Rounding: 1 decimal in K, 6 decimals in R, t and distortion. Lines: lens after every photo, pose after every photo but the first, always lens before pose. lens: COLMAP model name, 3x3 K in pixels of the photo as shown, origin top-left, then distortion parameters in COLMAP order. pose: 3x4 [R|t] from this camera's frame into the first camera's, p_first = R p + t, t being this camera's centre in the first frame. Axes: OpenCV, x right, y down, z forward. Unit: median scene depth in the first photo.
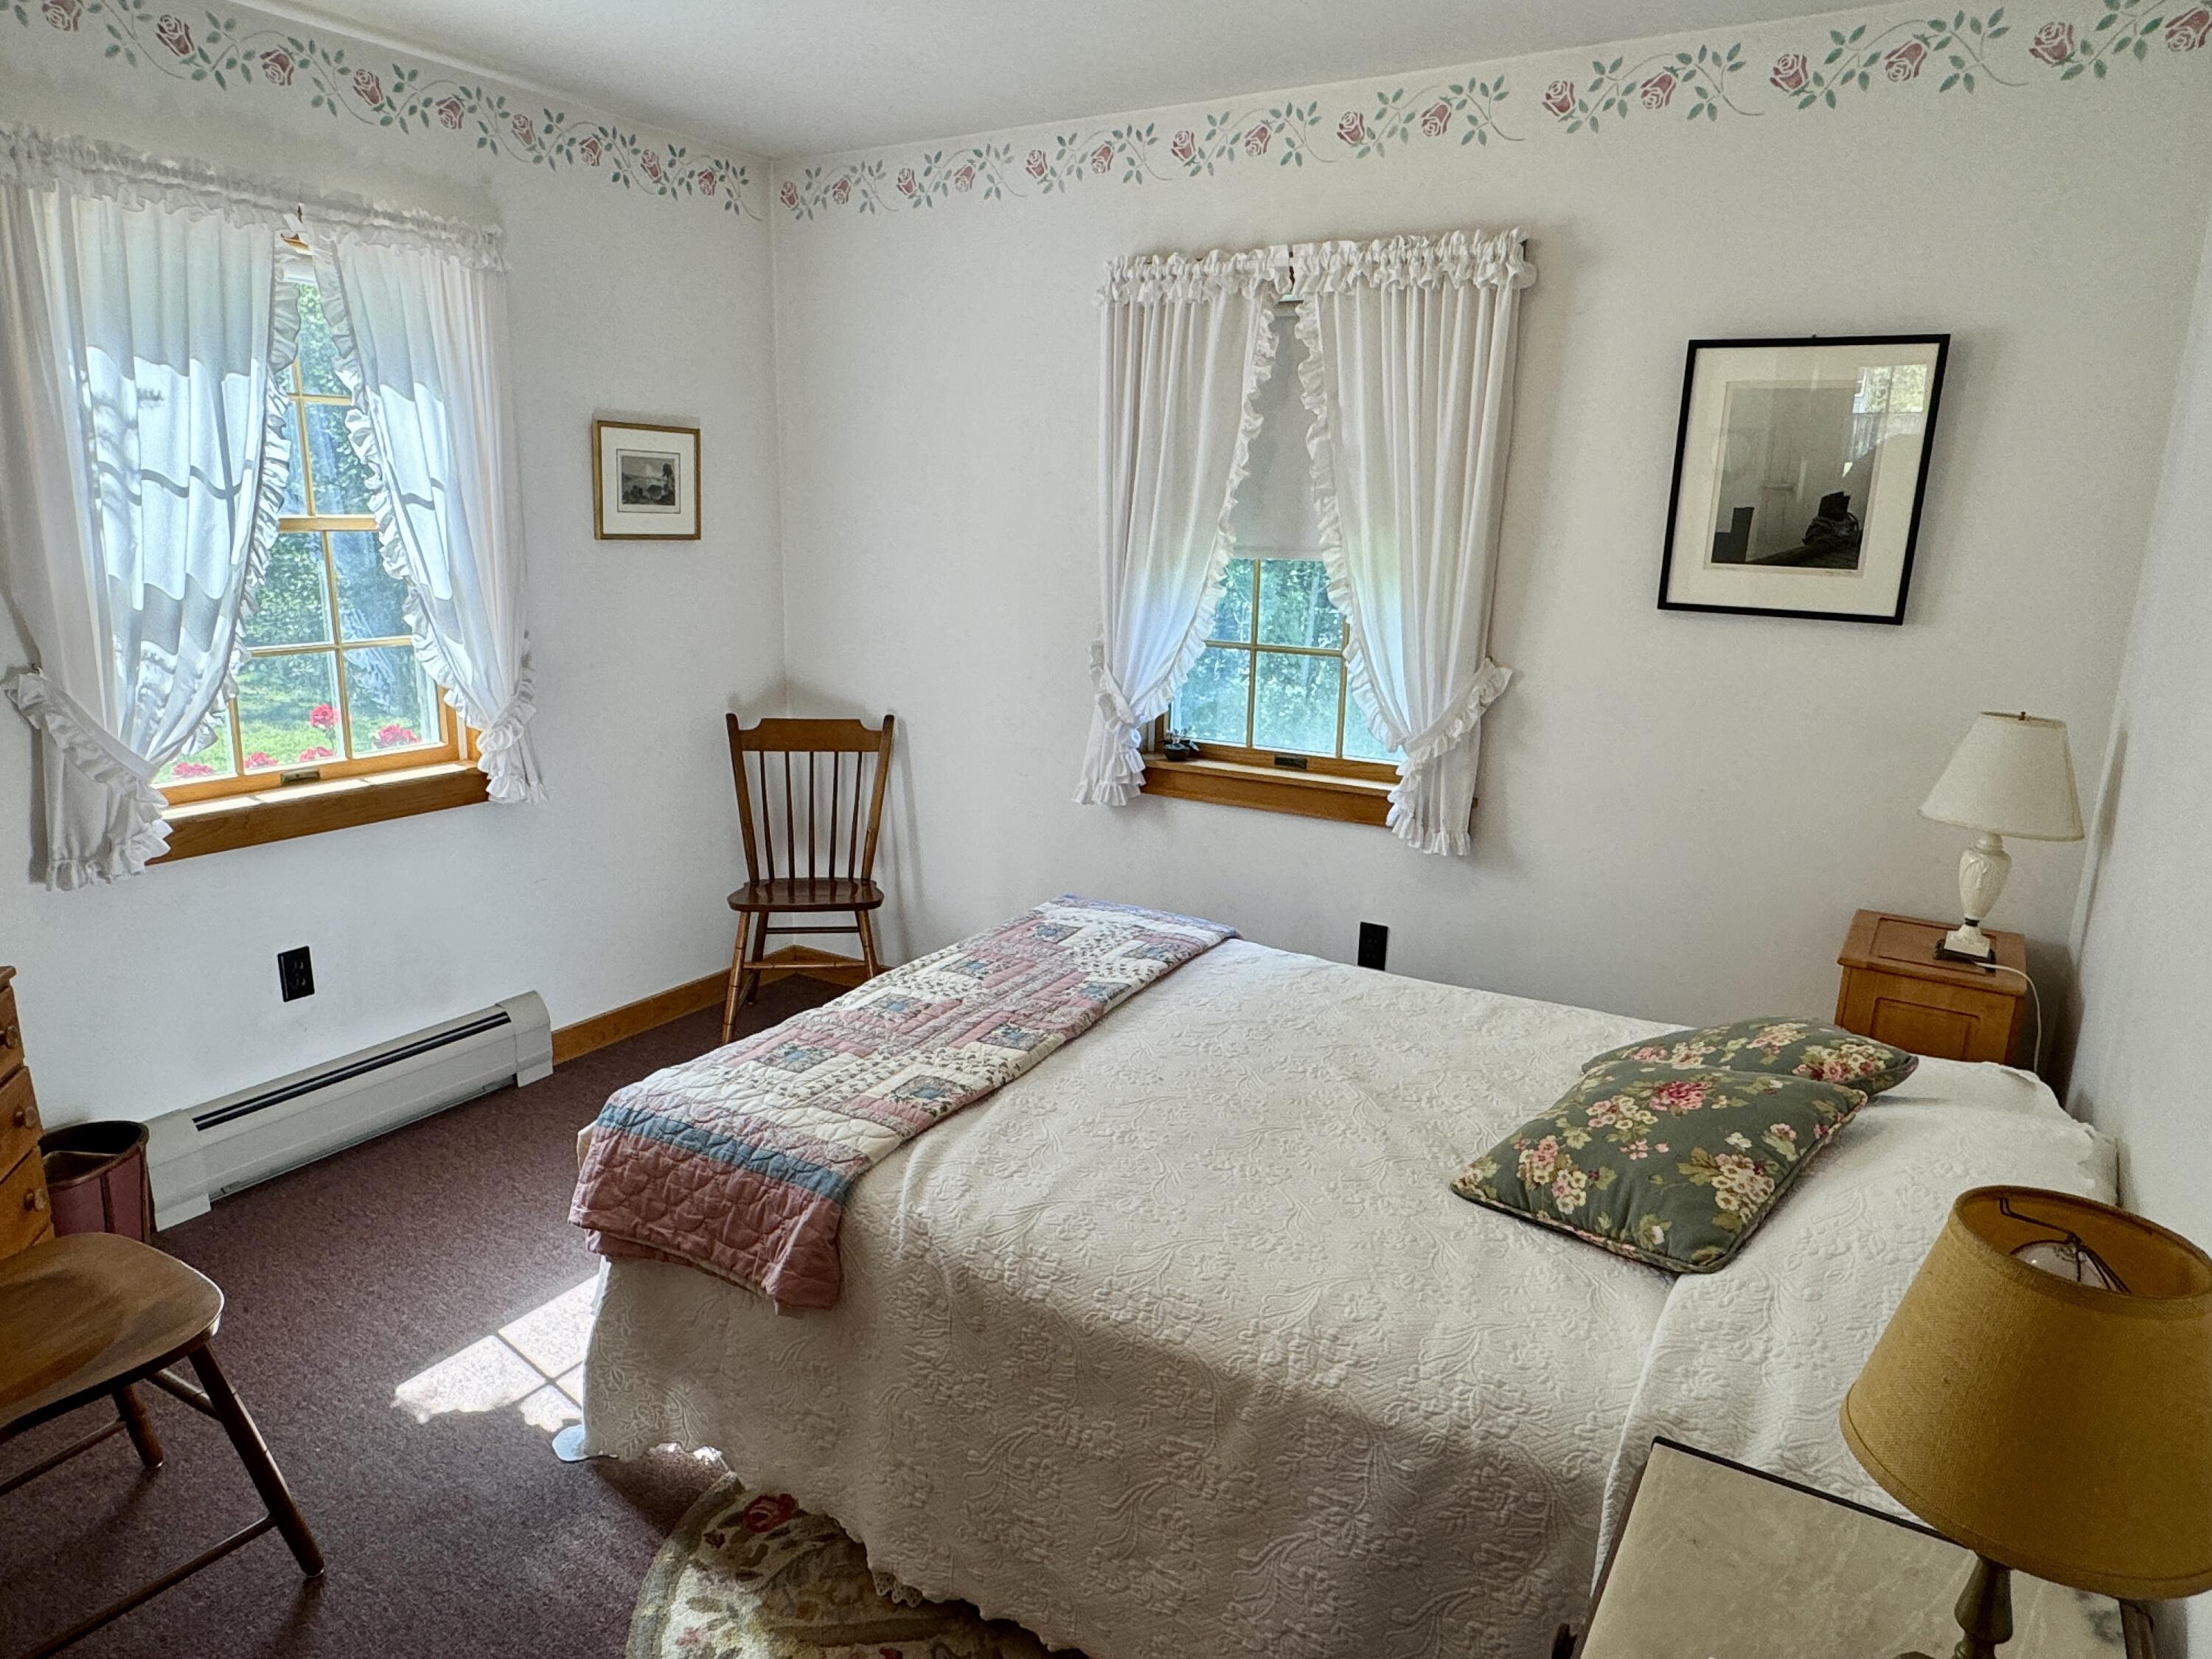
lens RADIAL K [[1394.1, 0, 1098.4], [0, 1394.1, 827.8], [0, 0, 1]] dist [0.000572, 0.004367]
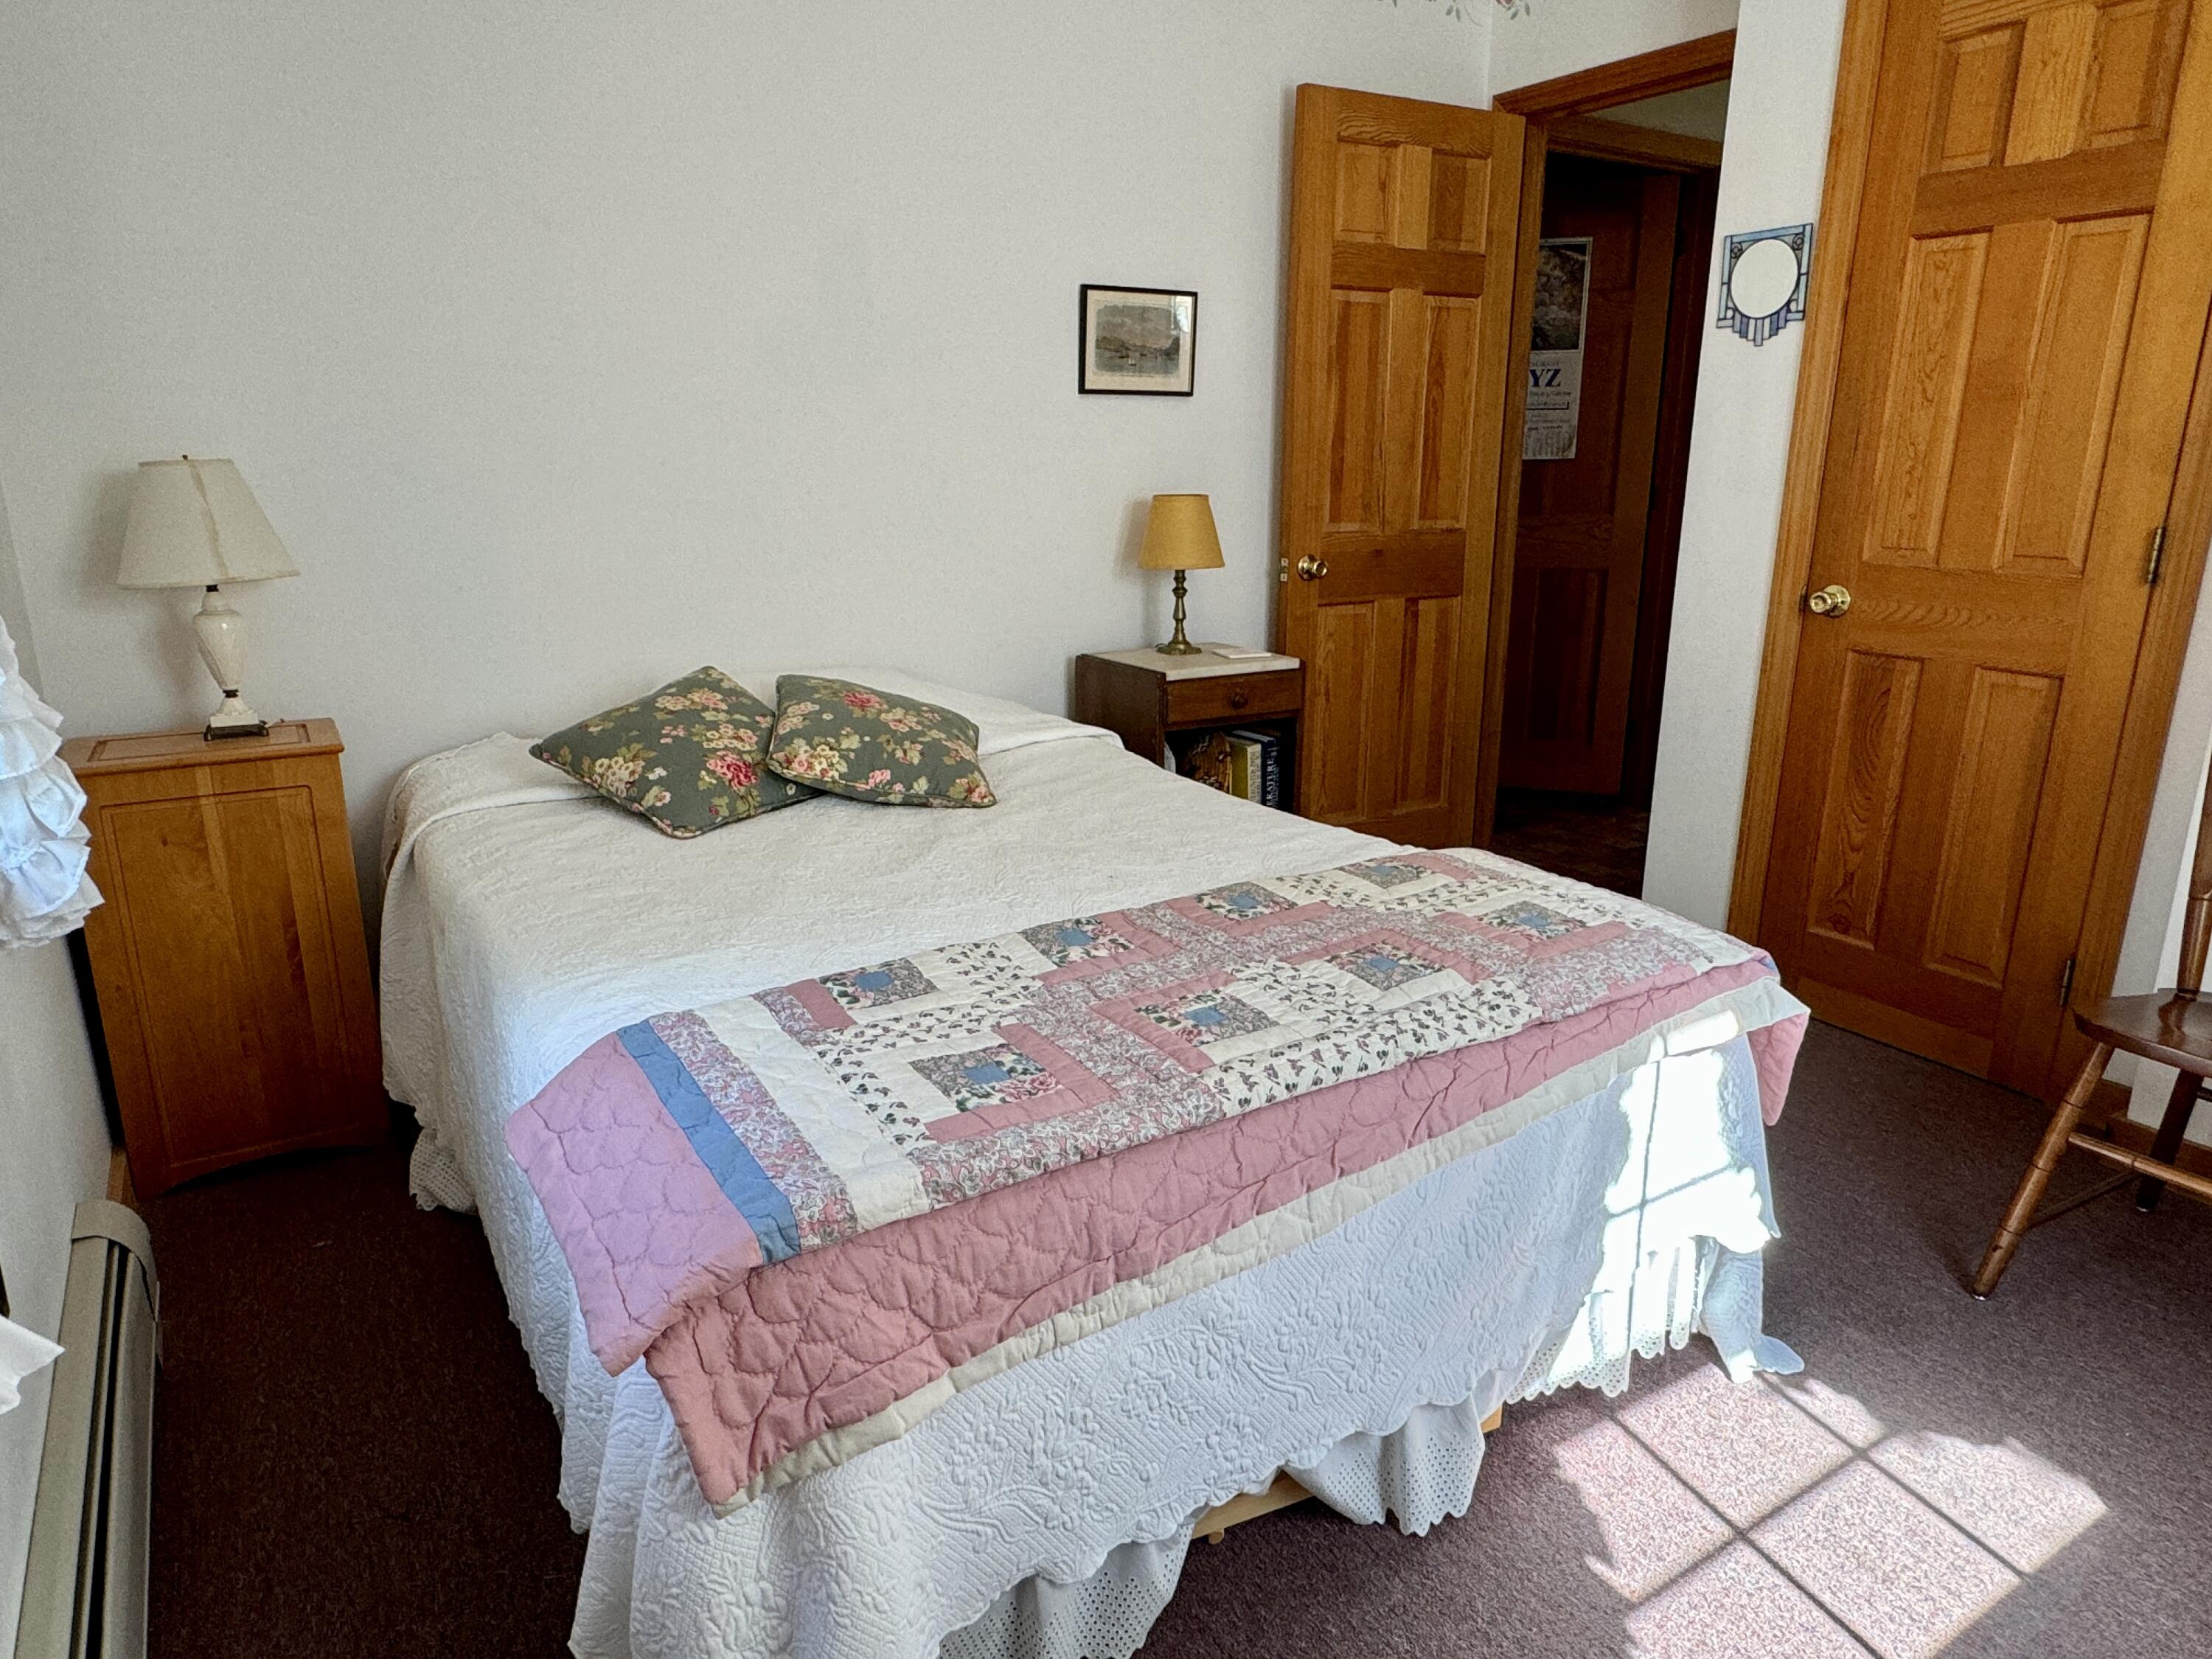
lens RADIAL K [[1394.1, 0, 1095.9], [0, 1394.1, 830.2], [0, 0, 1]] dist [0.000572, 0.004367]
pose [[-0.893157, -0.142534, 0.426561, -0.262501], [0.081408, 0.881547, 0.465023, -0.212999], [-0.442315, 0.450065, -0.775757, 1.371323]]
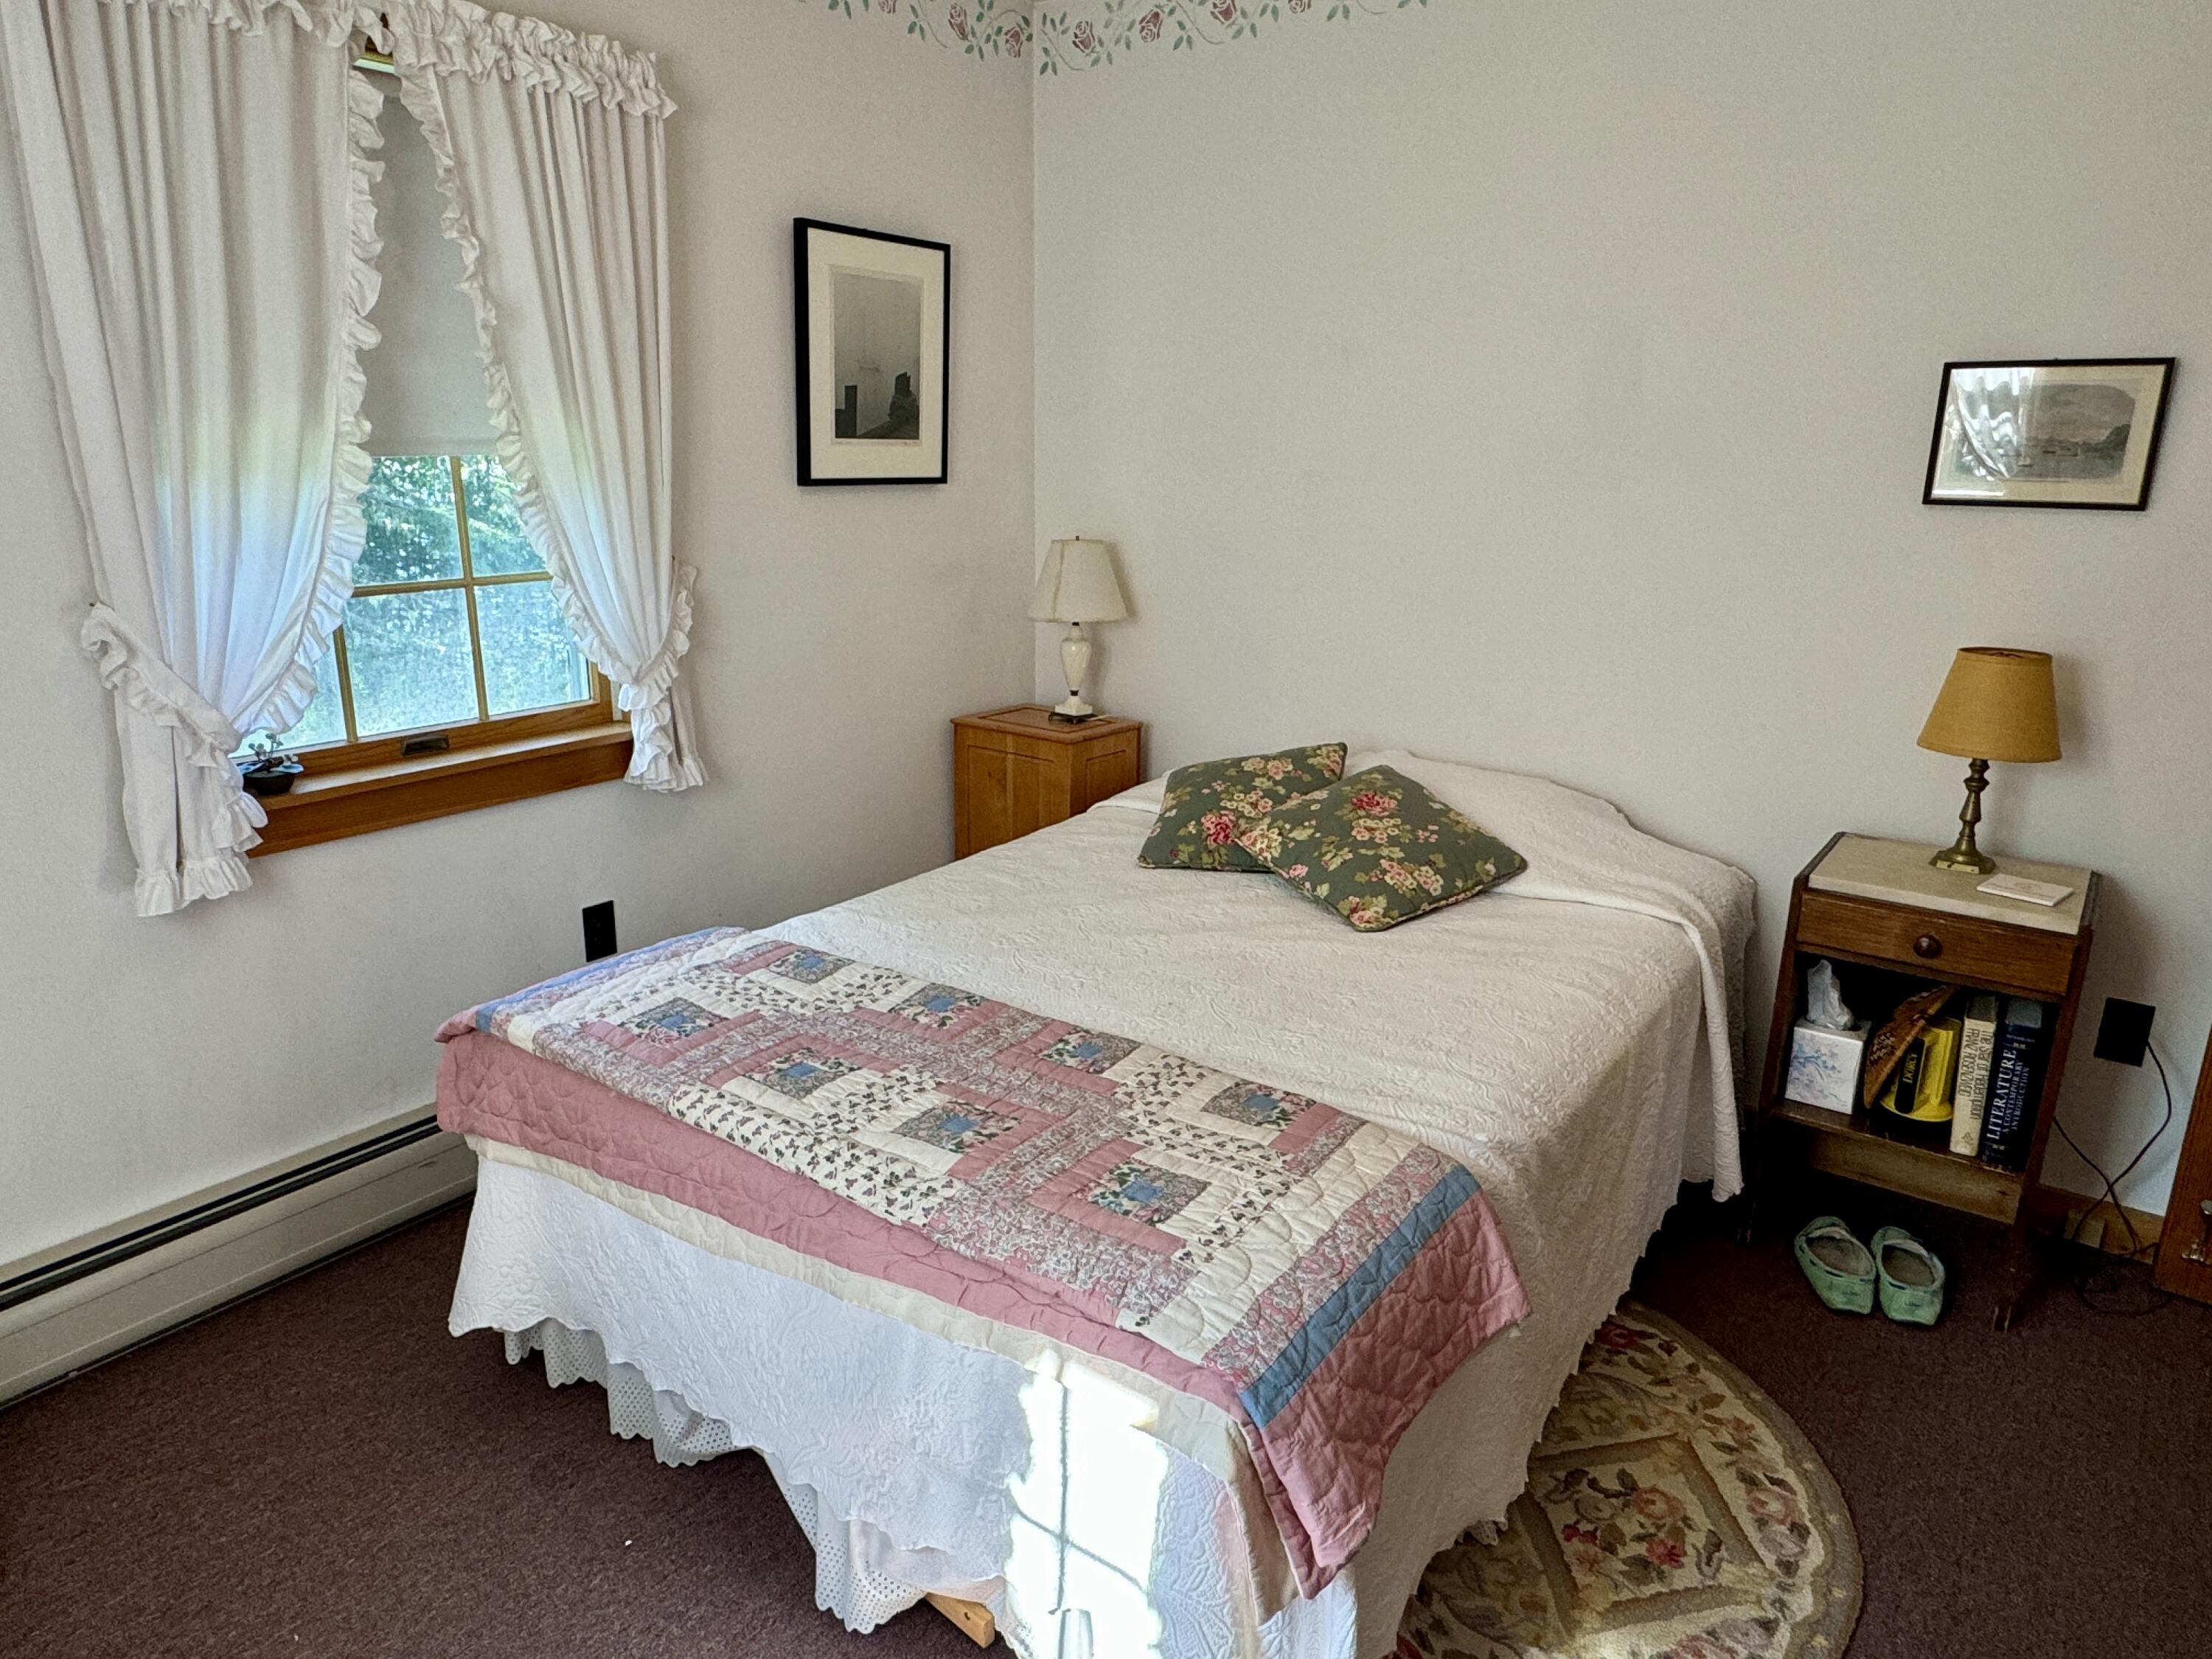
lens RADIAL K [[1394.1, 0, 1094.0], [0, 1394.1, 825.2], [0, 0, 1]] dist [0.000572, 0.004367]
pose [[0.101850, -0.289888, 0.951626, -0.661590], [0.222926, 0.938923, 0.262159, -0.152561], [-0.969500, 0.185441, 0.160253, 0.716116]]
